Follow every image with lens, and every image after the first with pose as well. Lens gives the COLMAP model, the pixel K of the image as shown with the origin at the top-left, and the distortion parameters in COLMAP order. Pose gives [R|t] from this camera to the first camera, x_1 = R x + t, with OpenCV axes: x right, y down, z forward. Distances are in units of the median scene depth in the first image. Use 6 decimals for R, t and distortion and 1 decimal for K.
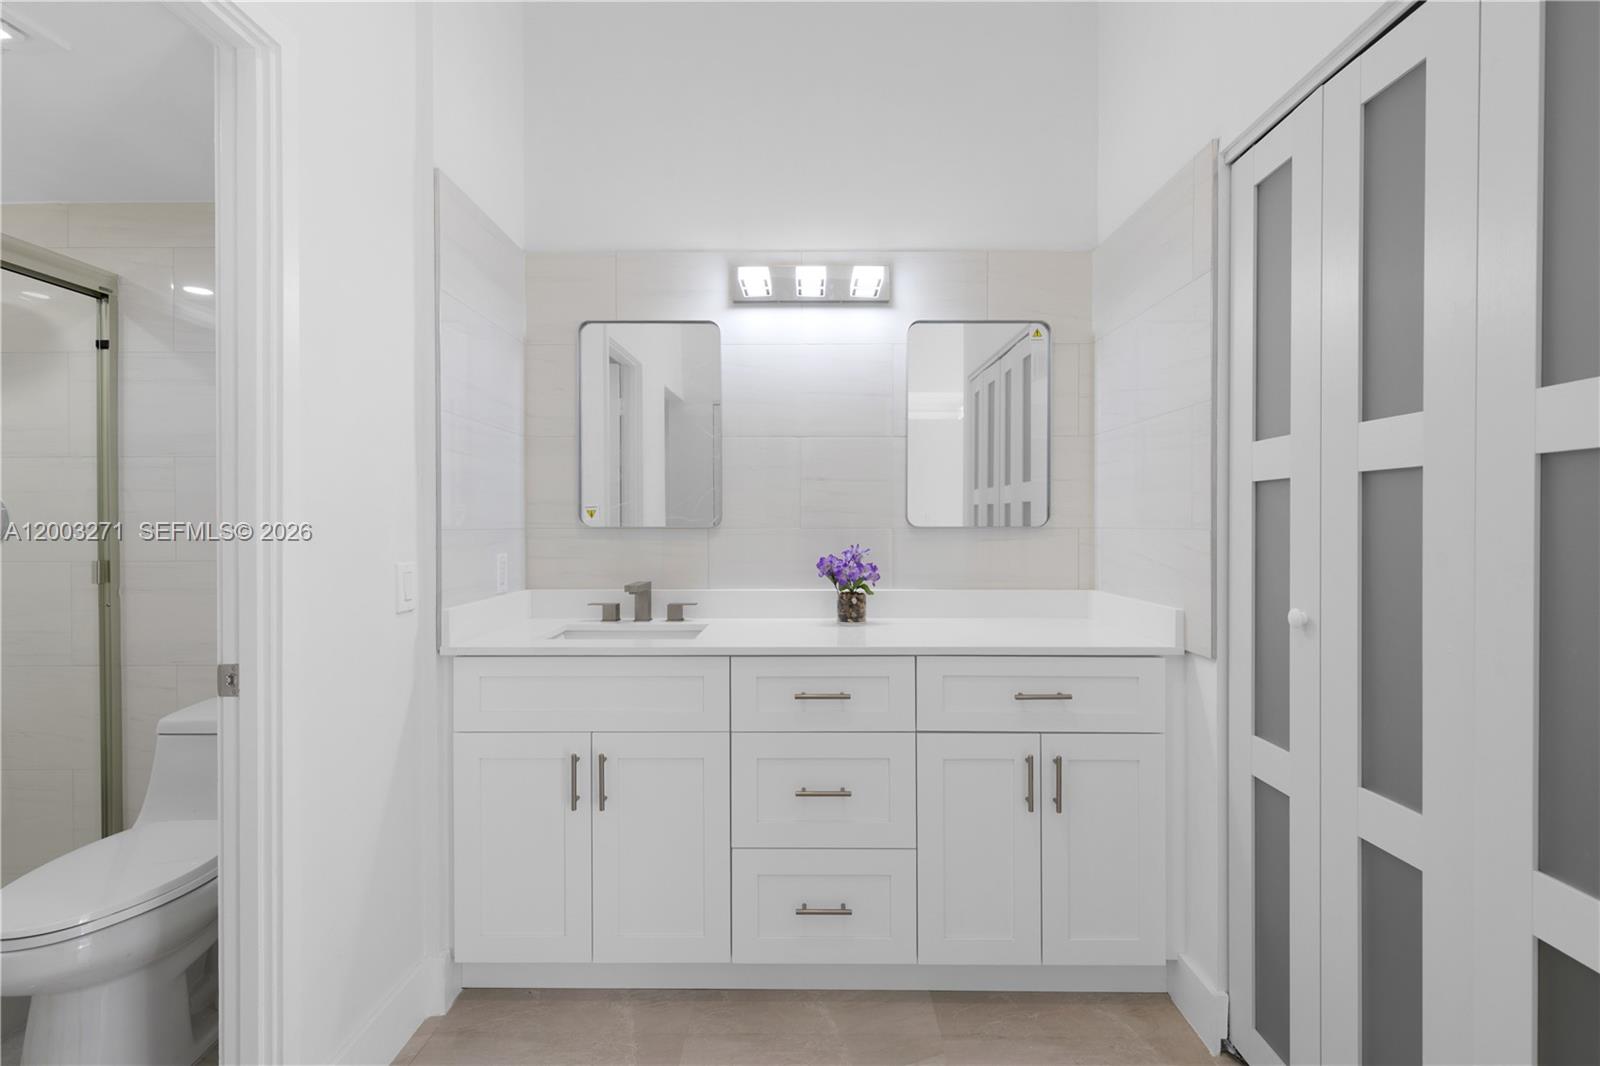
lens RADIAL K [[740.1, 0, 797.4], [0, 740.1, 531.3], [0, 0, 1]] dist [0.006334, -0.001594]
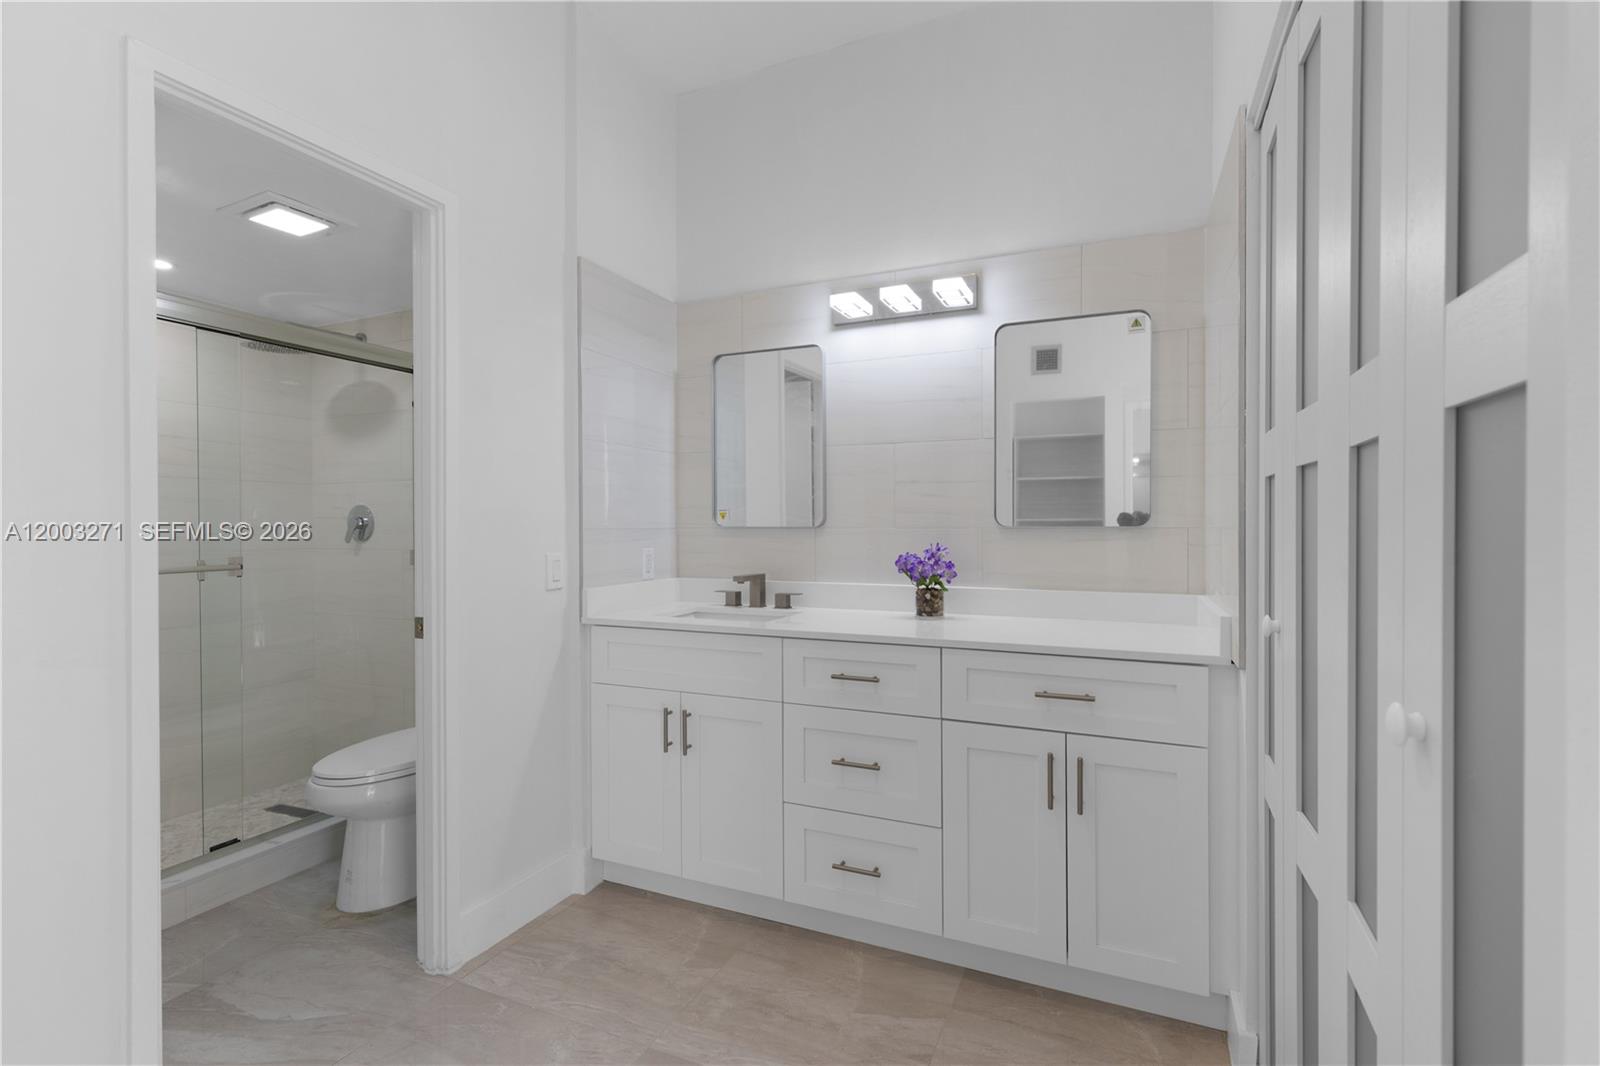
lens RADIAL K [[740.1, 0, 797.2], [0, 740.1, 533.4], [0, 0, 1]] dist [0.006334, -0.001594]
pose [[0.916470, 0.003398, -0.400089, 0.363112], [-0.002773, 0.999994, 0.002140, 0.002071], [0.400094, -0.000852, 0.916474, -0.055167]]
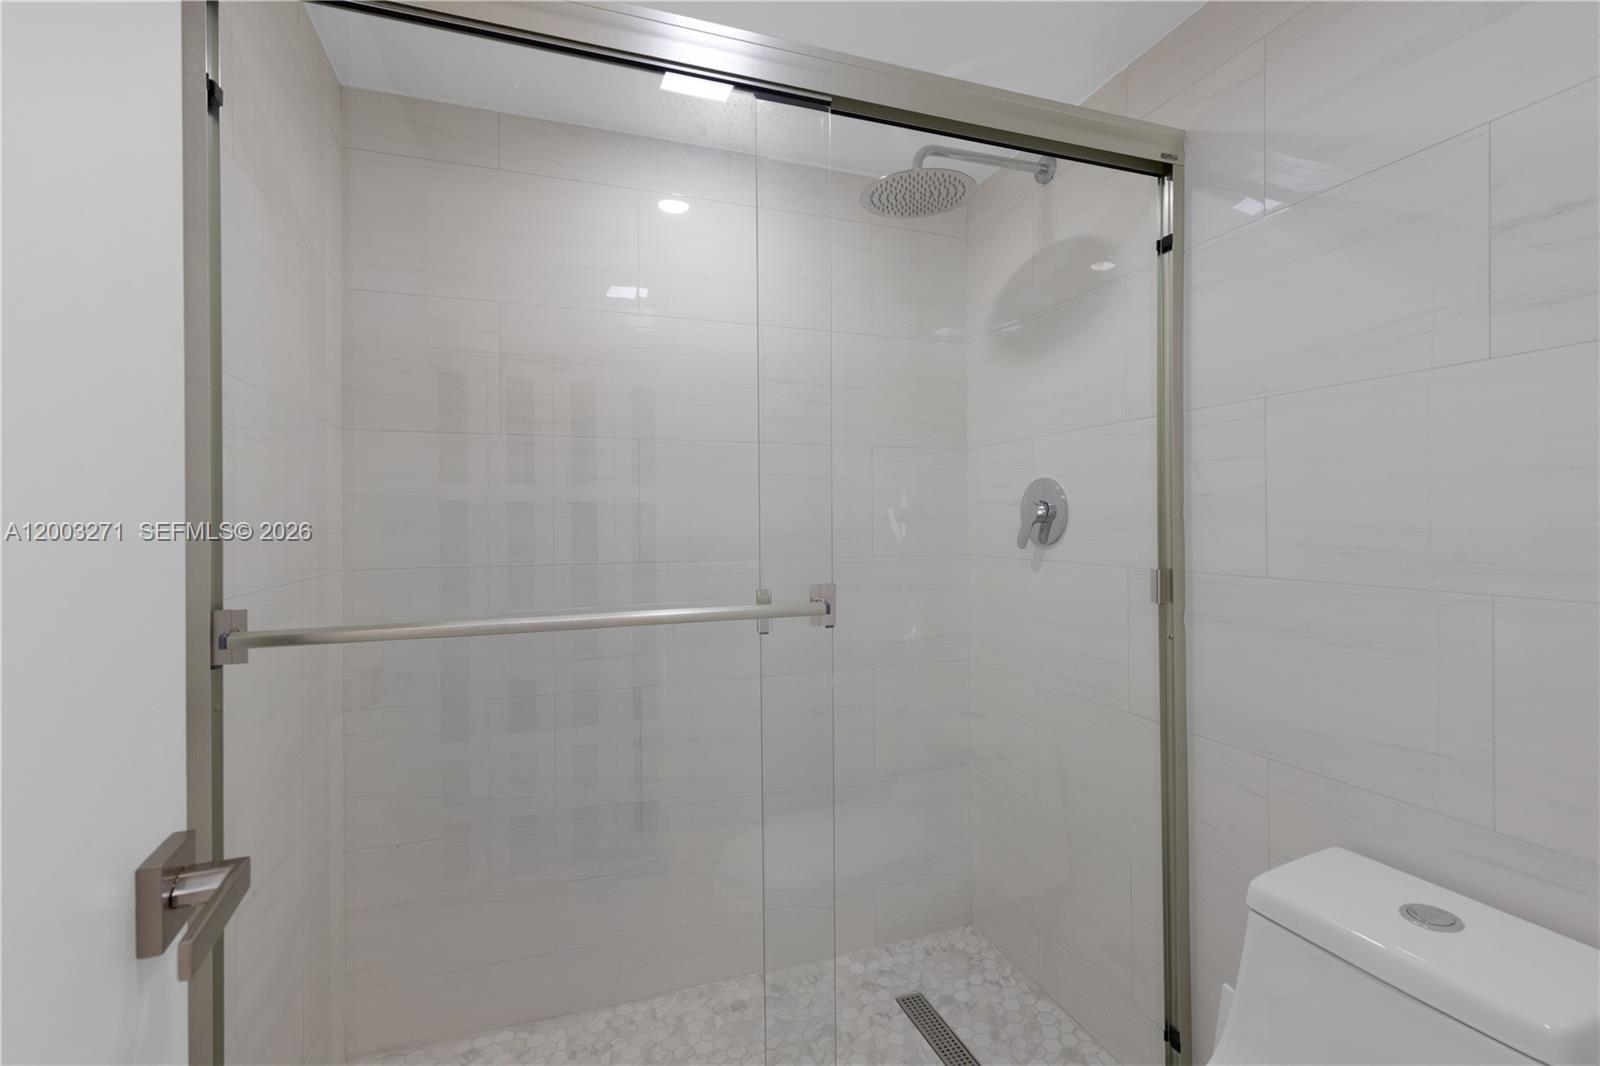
lens RADIAL K [[740.1, 0, 792.7], [0, 740.1, 516.1], [0, 0, 1]] dist [0.006334, -0.001594]
pose [[0.340802, -0.004344, -0.940125, -0.424695], [-0.005364, 0.999964, -0.006565, -0.002381], [0.940120, 0.007280, 0.340766, 0.462253]]
